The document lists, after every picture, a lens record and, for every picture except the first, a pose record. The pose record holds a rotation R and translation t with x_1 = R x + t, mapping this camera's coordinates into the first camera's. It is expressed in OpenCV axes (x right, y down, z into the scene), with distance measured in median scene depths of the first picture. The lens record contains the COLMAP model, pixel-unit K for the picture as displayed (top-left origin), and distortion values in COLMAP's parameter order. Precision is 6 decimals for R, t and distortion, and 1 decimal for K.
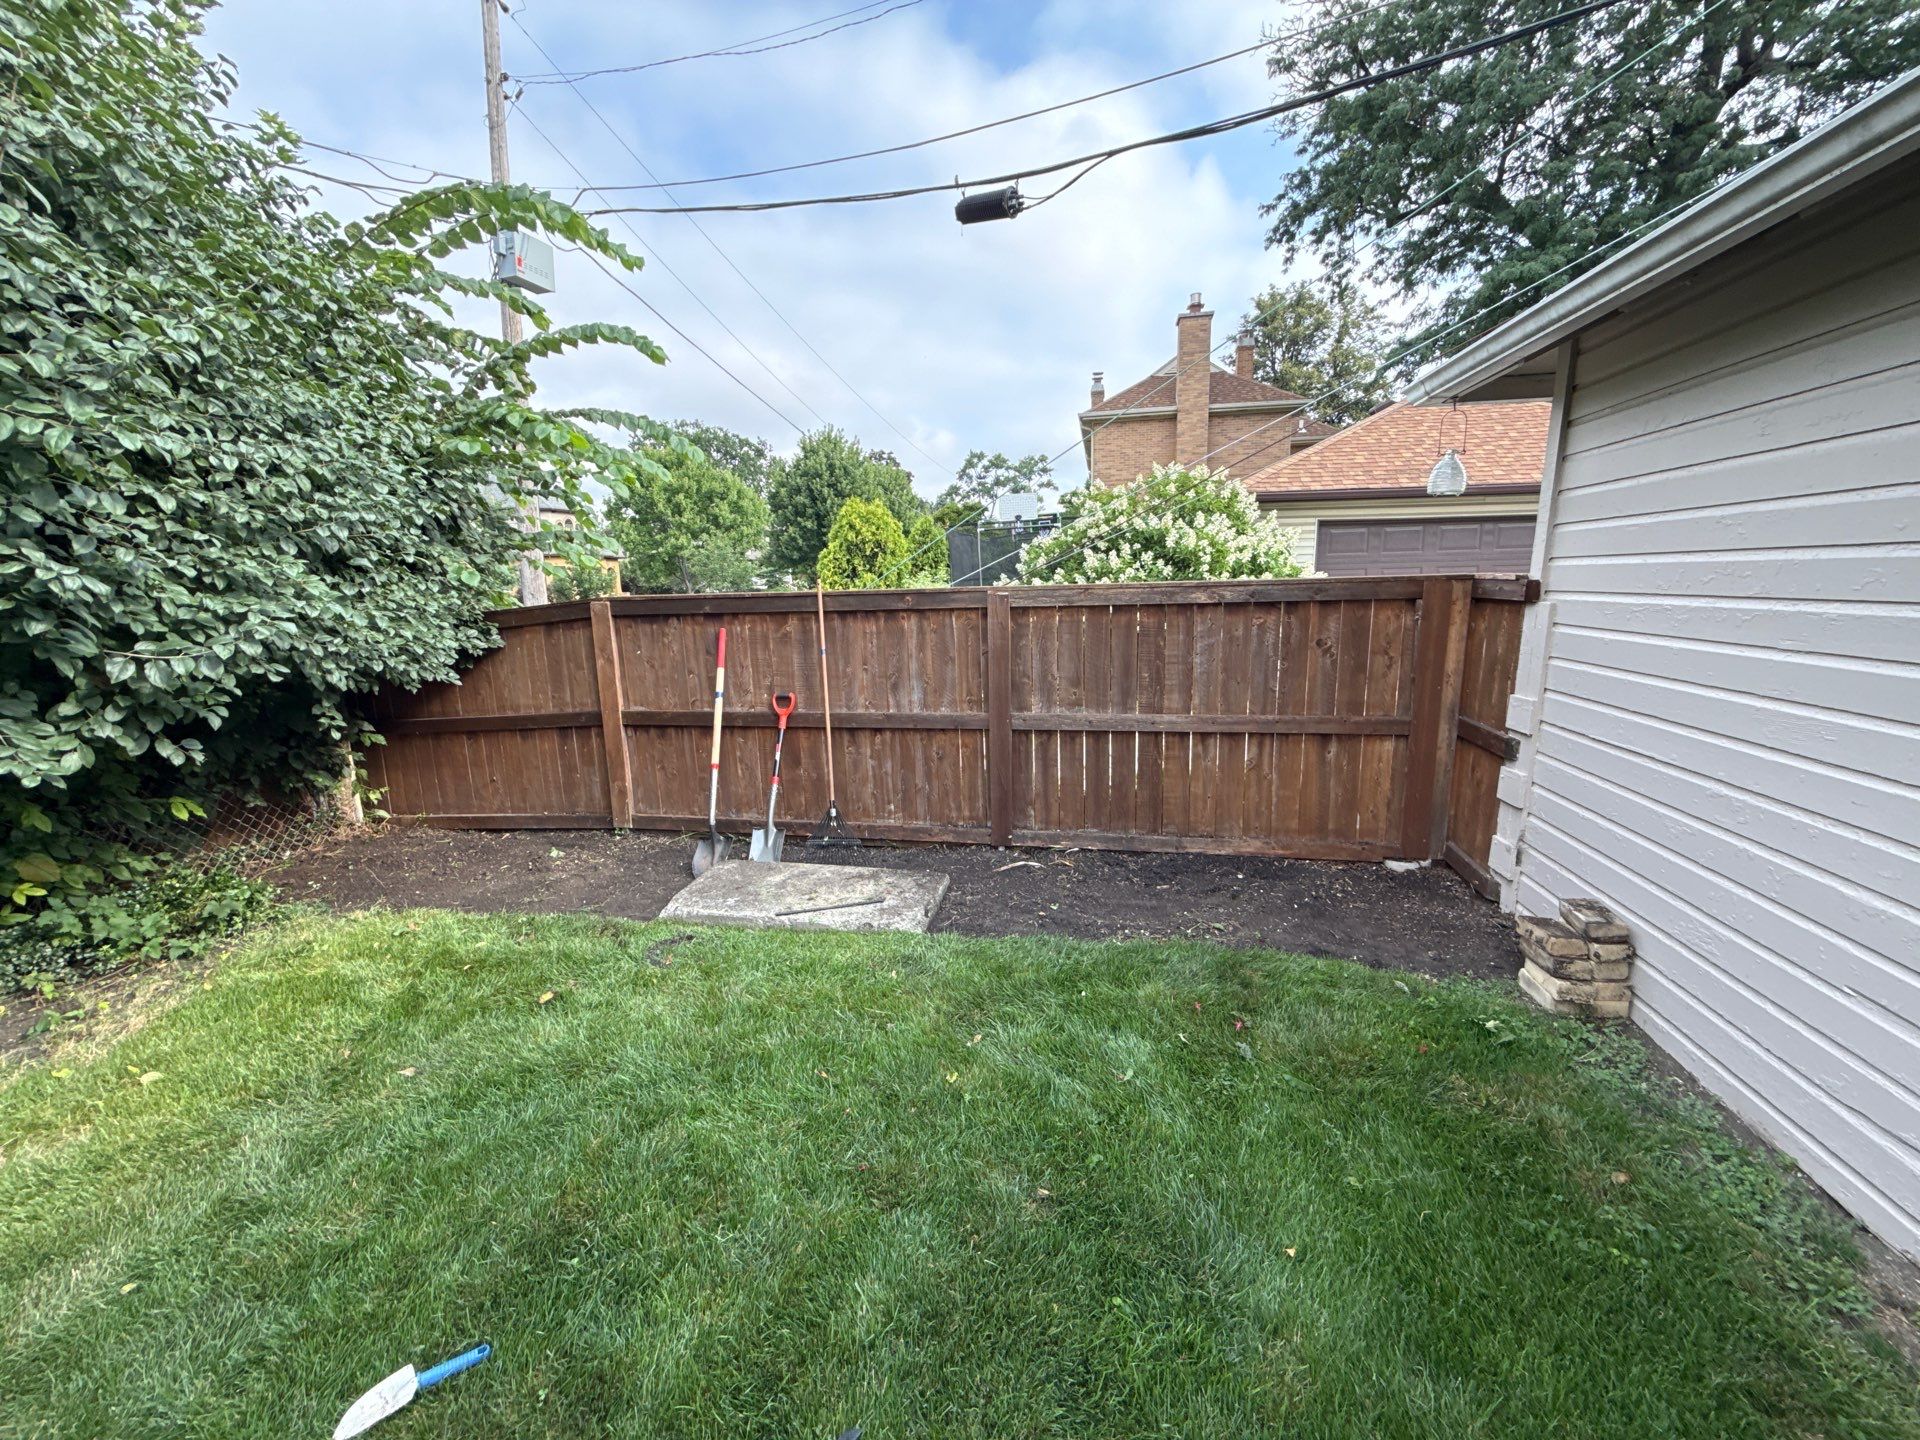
lens RADIAL K [[763.0, 0, 954.9], [0, 763.0, 717.7], [0, 0, 1]] dist [-0.000055, -0.000053]
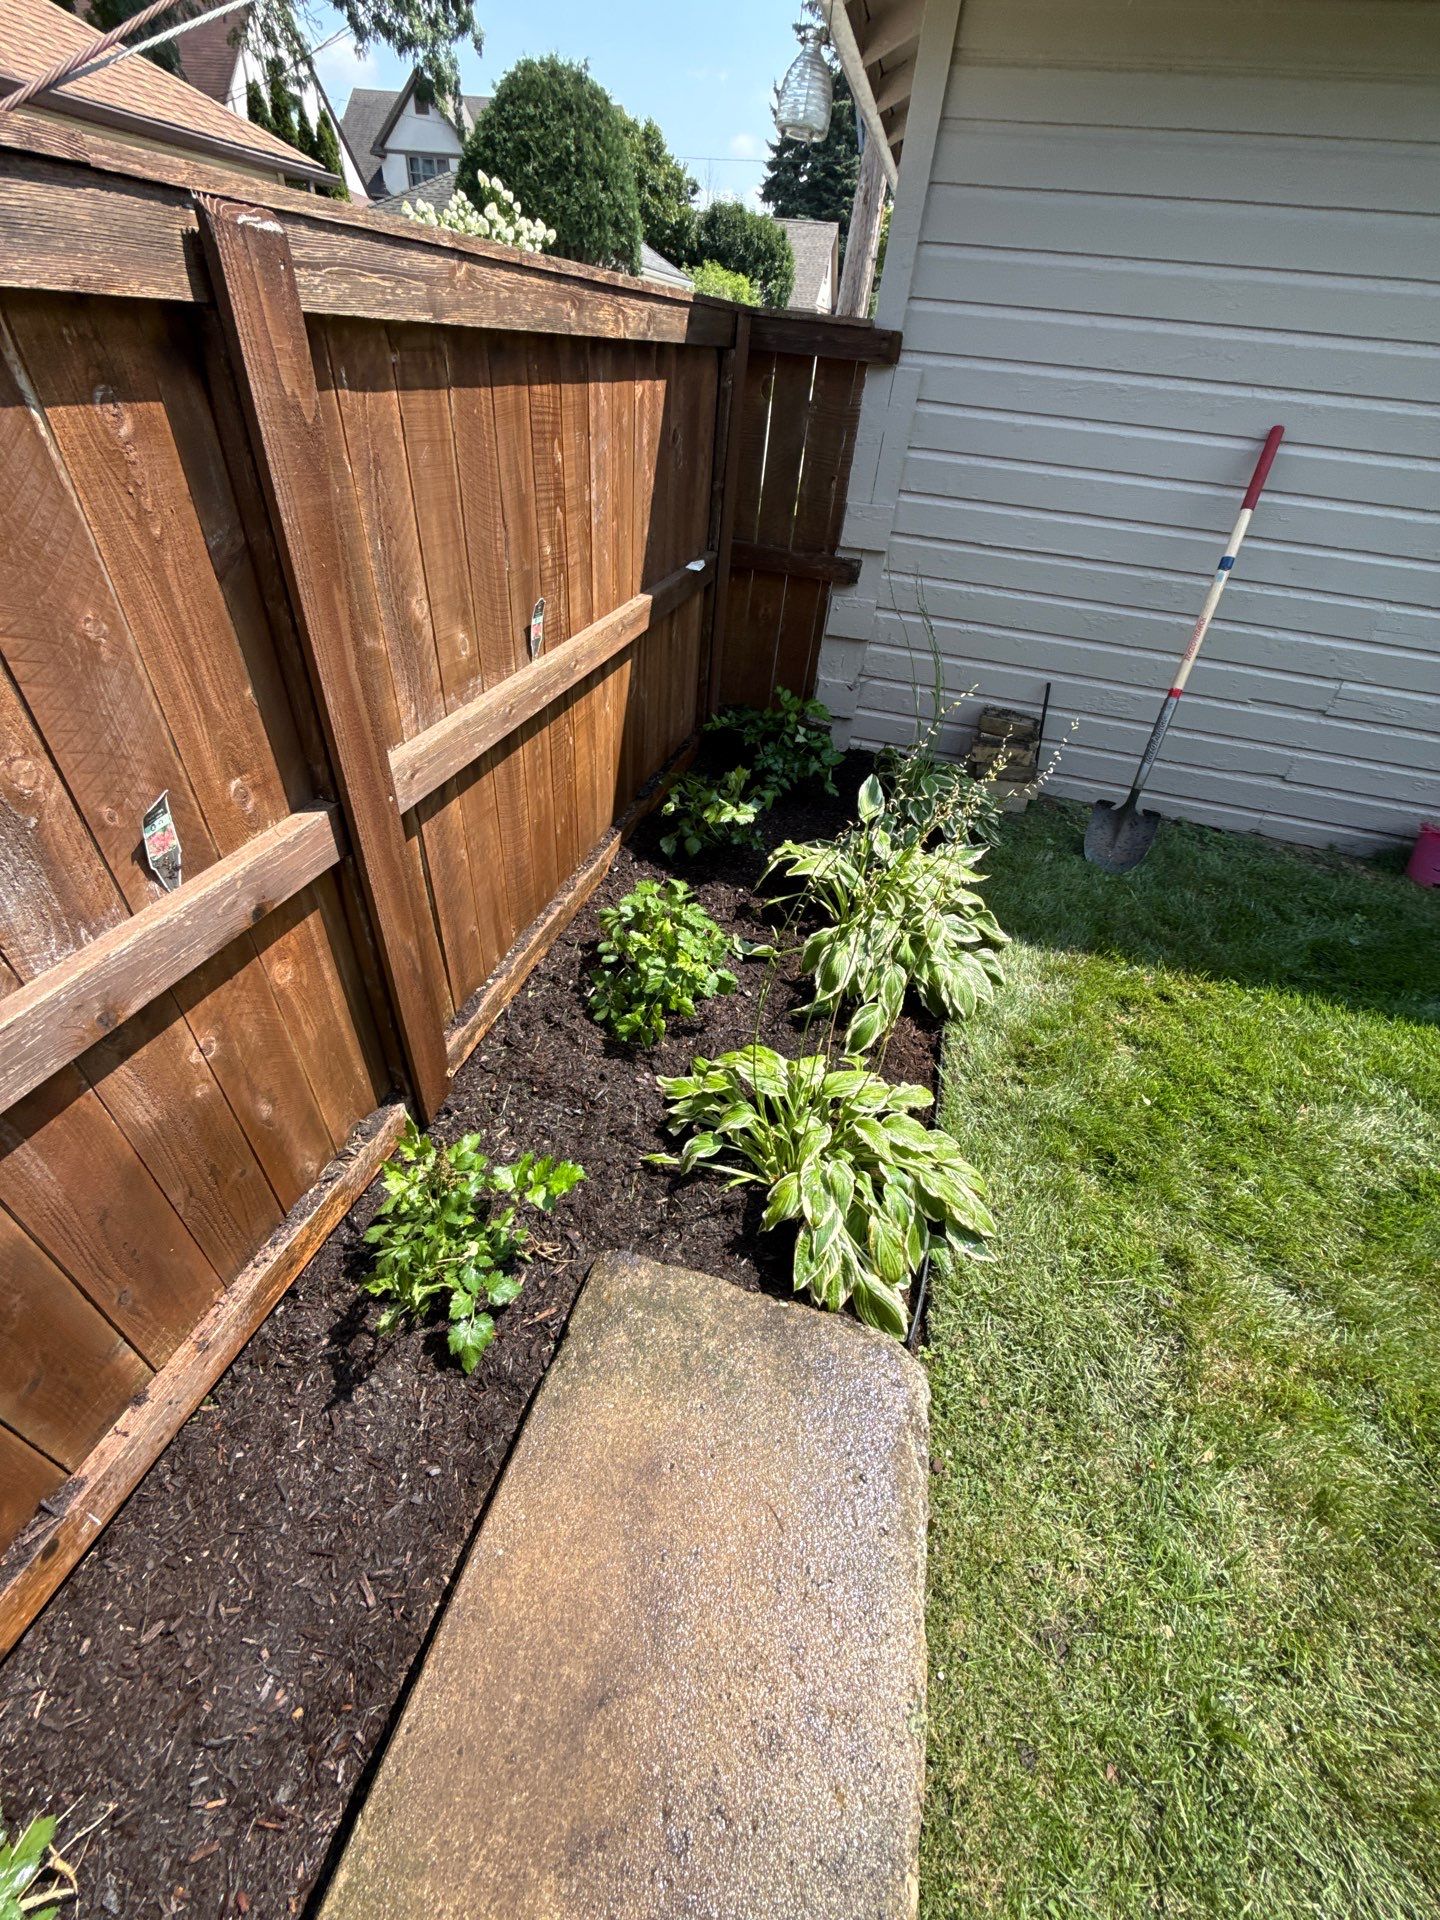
lens RADIAL K [[763.0, 0, 729.7], [0, 763.0, 965.9], [0, 0, 1]] dist [-0.000055, -0.000053]
pose [[0.053425, -0.610110, 0.790514, -0.102948], [0.093574, 0.791219, 0.604331, -0.057430], [-0.994178, 0.041685, 0.099362, 0.420504]]
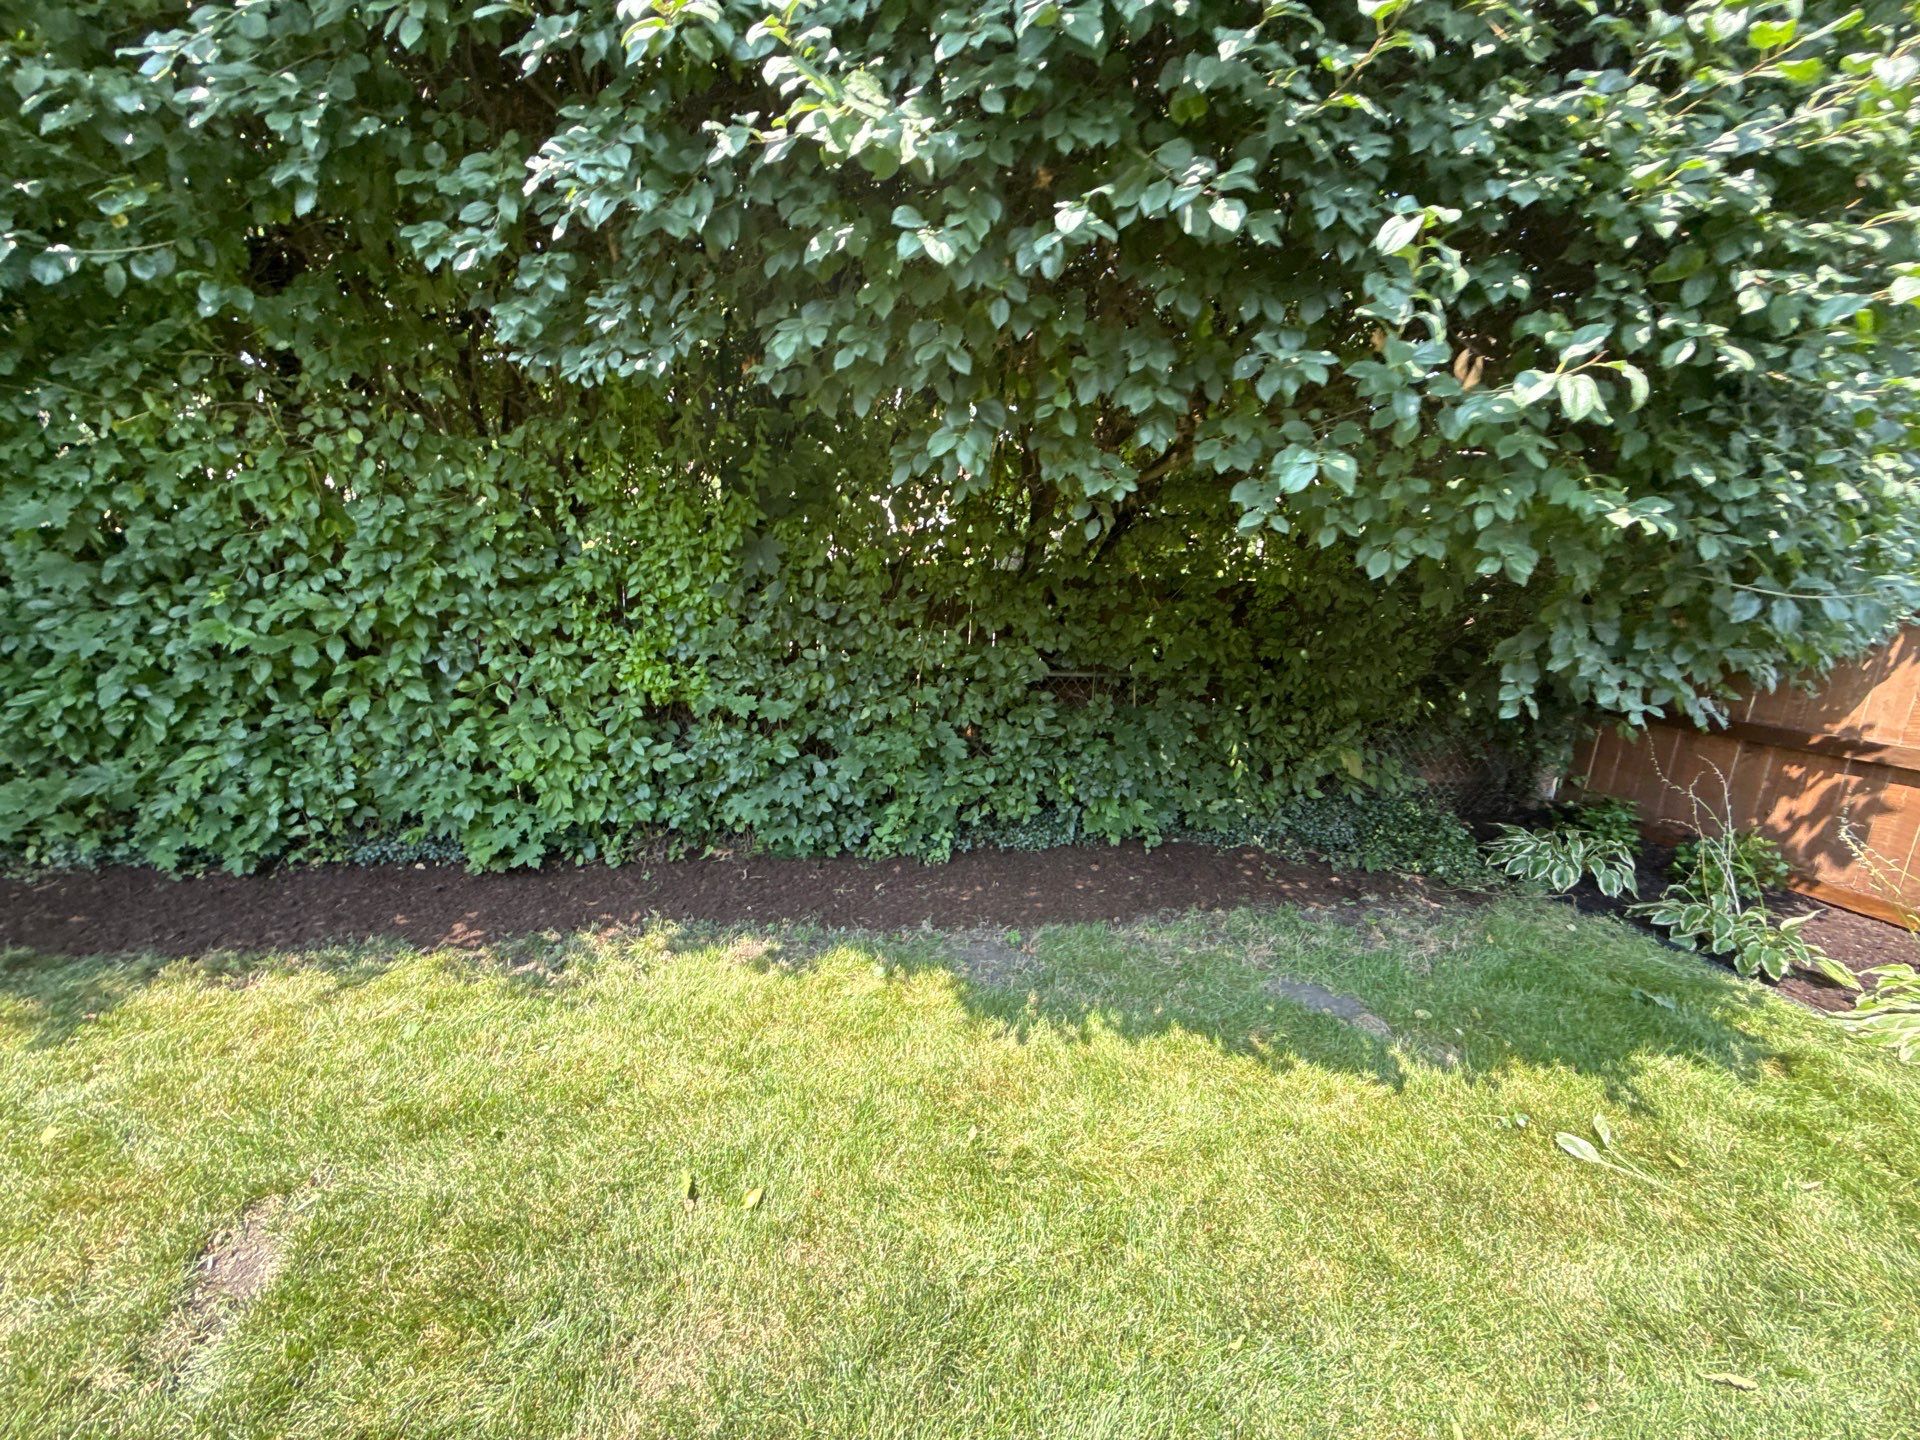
lens RADIAL K [[763.0, 0, 972.1], [0, 763.0, 738.9], [0, 0, 1]] dist [-0.000055, -0.000053]
pose [[0.399351, 0.272025, -0.875512, -0.172376], [-0.223520, 0.955039, 0.194780, 0.024701], [0.889133, 0.117909, 0.442199, -0.015262]]
